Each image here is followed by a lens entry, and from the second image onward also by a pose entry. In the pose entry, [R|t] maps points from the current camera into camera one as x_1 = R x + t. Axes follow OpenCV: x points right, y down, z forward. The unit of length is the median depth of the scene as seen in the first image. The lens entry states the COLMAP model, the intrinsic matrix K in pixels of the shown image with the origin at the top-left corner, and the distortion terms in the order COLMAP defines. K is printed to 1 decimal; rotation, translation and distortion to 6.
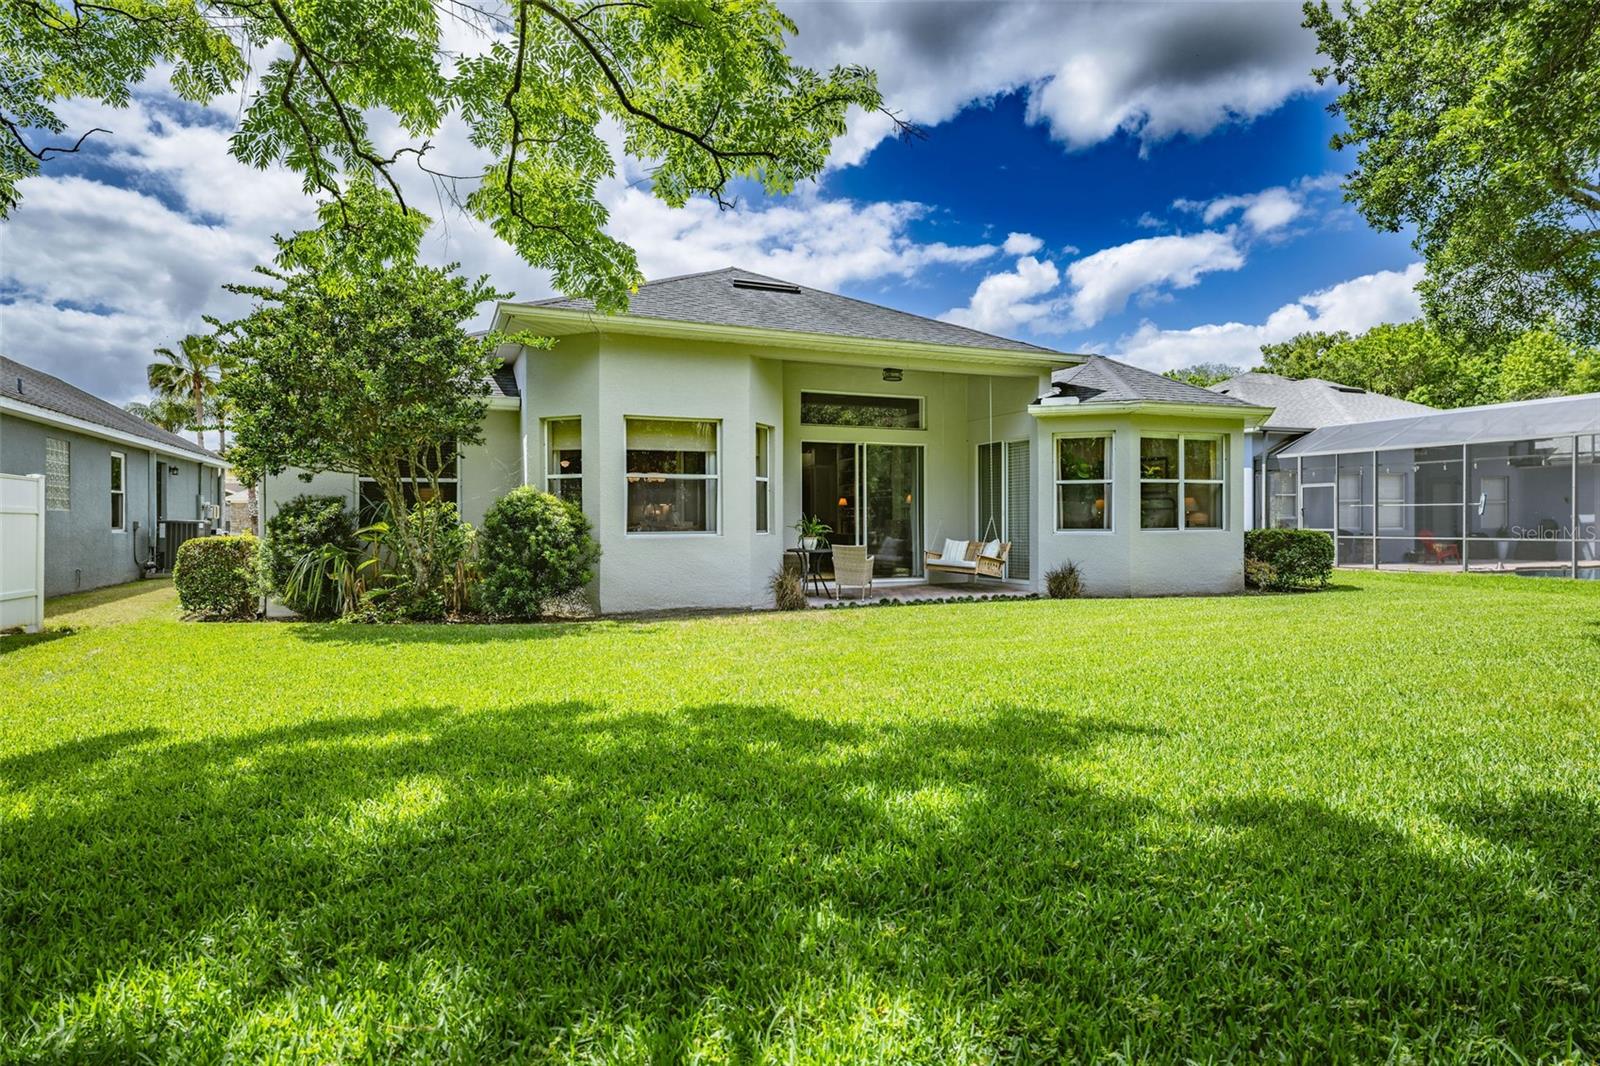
lens RADIAL K [[904.1, 0, 796.1], [0, 904.1, 517.9], [0, 0, 1]] dist [0.010275, -0.000790]
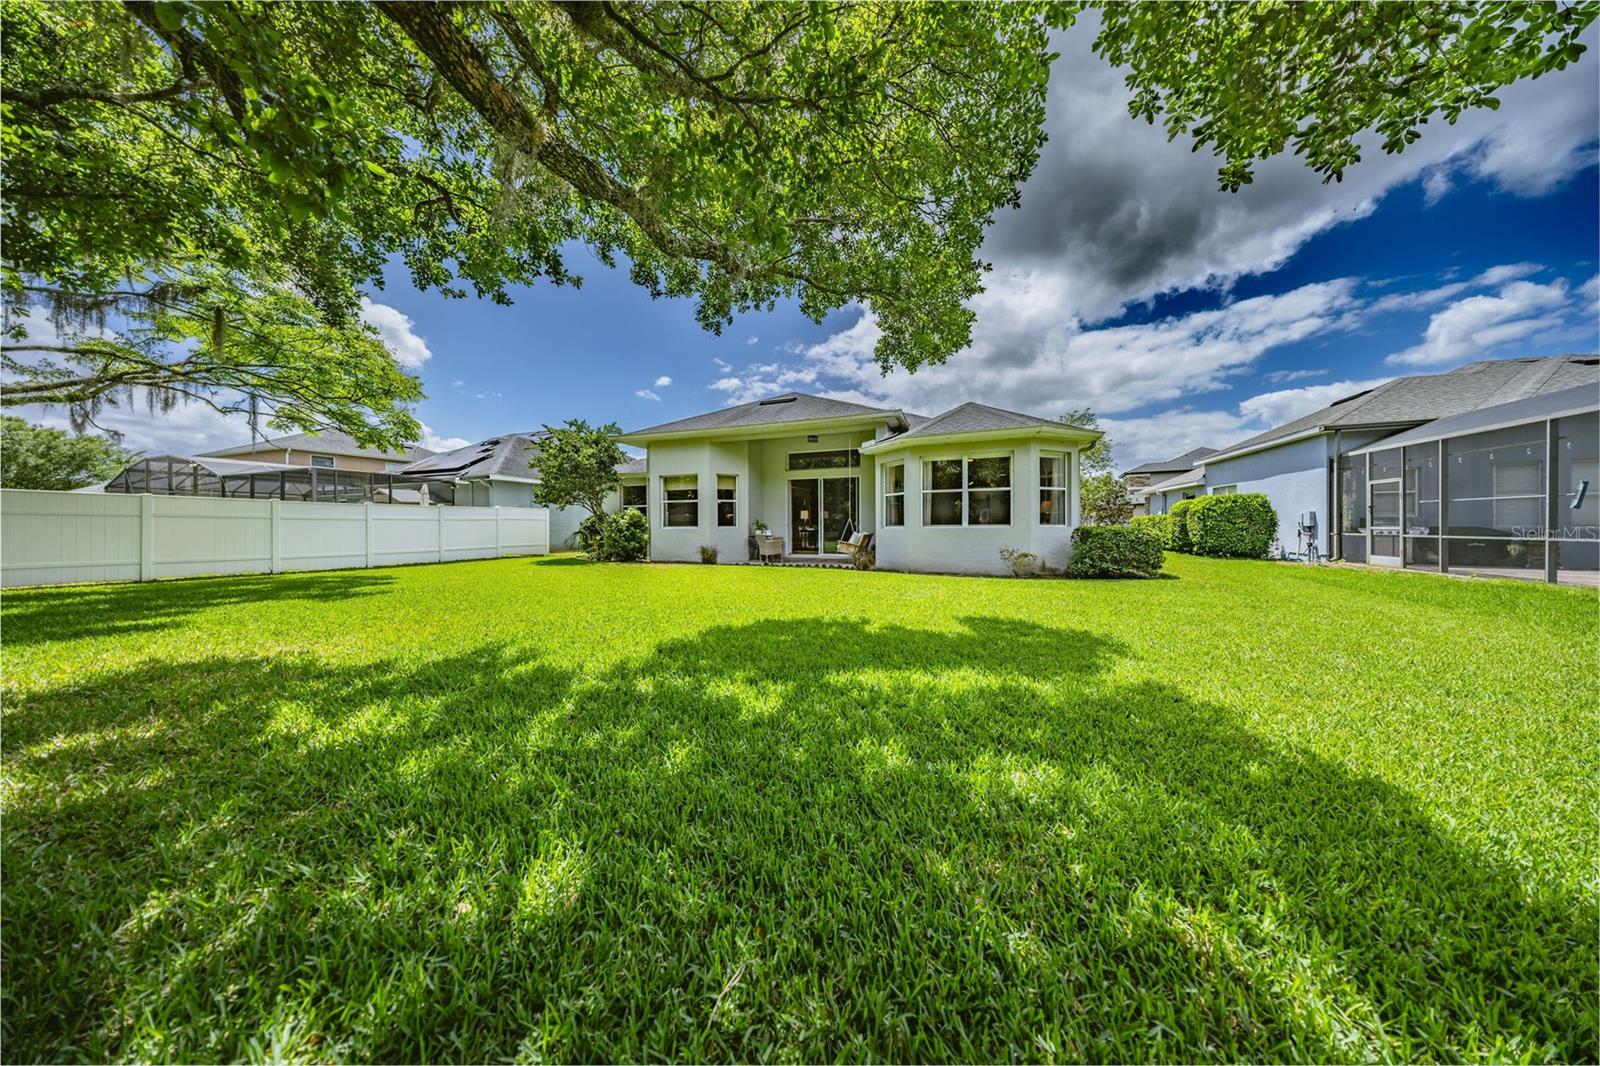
lens RADIAL K [[457.4, 0, 807.8], [0, 457.4, 528.2], [0, 0, 1]] dist [-0.004712, -0.000065]
pose [[0.716952, 0.004833, -0.697106, 0.832507], [0.007226, 0.999871, 0.014364, 0.005058], [0.697085, -0.015335, 0.716824, 0.391945]]
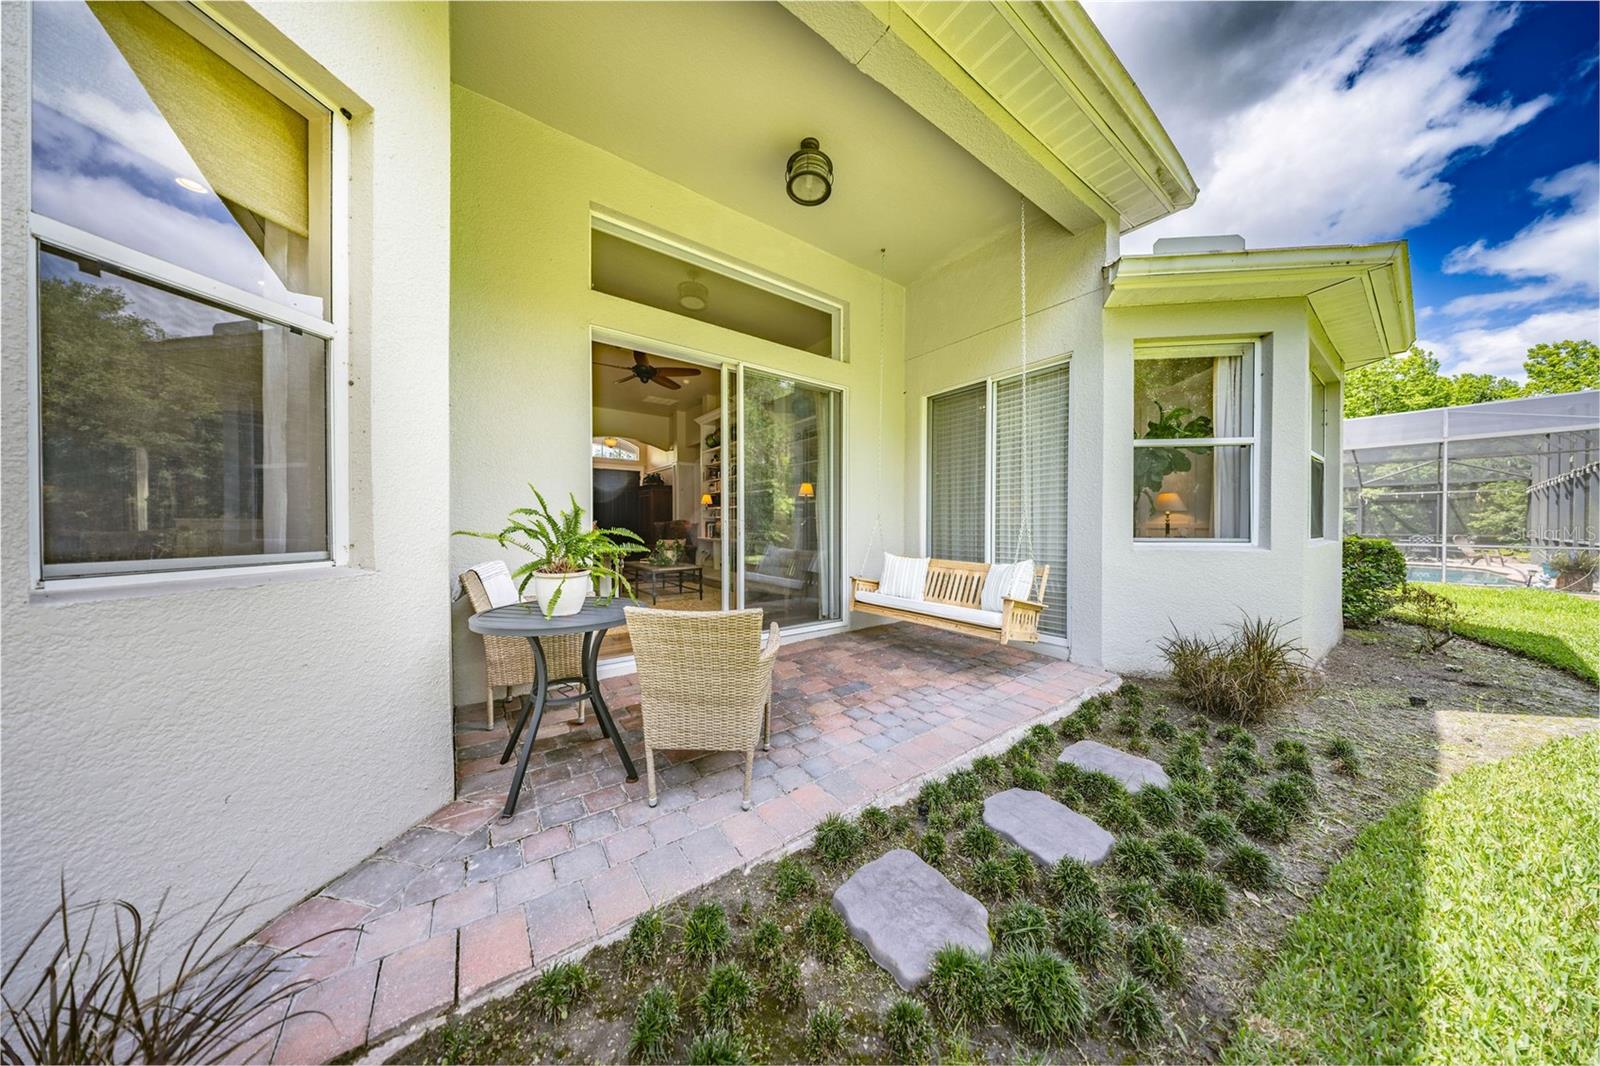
lens RADIAL K [[464.8, 0, 801.2], [0, 464.8, 529.5], [0, 0, 1]] dist [0.001329, -0.000137]
pose [[0.974709, 0.004212, 0.223436, 0.061889], [-0.007063, 0.999904, 0.011960, 0.006442], [-0.223364, -0.013235, 0.974645, 0.883959]]
